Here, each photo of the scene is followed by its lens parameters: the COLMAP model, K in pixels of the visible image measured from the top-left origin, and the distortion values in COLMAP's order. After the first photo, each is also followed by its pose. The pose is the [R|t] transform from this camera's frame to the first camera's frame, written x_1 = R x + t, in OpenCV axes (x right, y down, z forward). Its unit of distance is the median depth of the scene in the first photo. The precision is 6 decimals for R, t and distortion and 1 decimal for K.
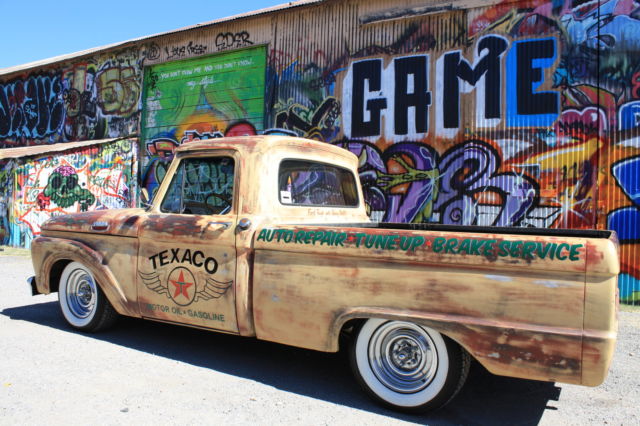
lens RADIAL K [[537.3, 0, 324.2], [0, 537.3, 208.9], [0, 0, 1]] dist [-0.168642, 0.149851]
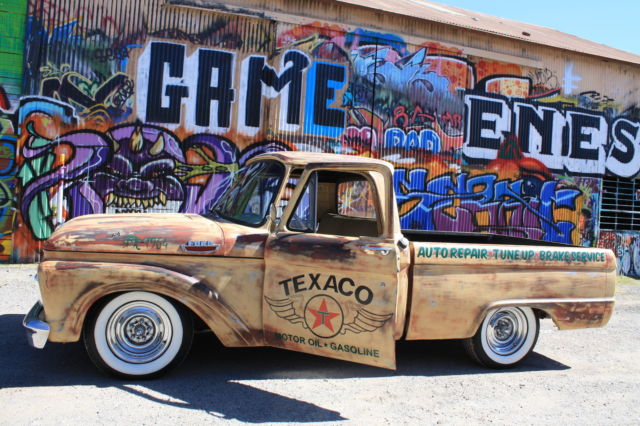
lens RADIAL K [[537.3, 0, 327.8], [0, 537.3, 205.2], [0, 0, 1]] dist [-0.168642, 0.149851]
pose [[0.660419, 0.007950, 0.750855, -0.501806], [-0.048216, 0.998329, 0.031838, -0.036691], [-0.749348, -0.057230, 0.659699, 0.166434]]
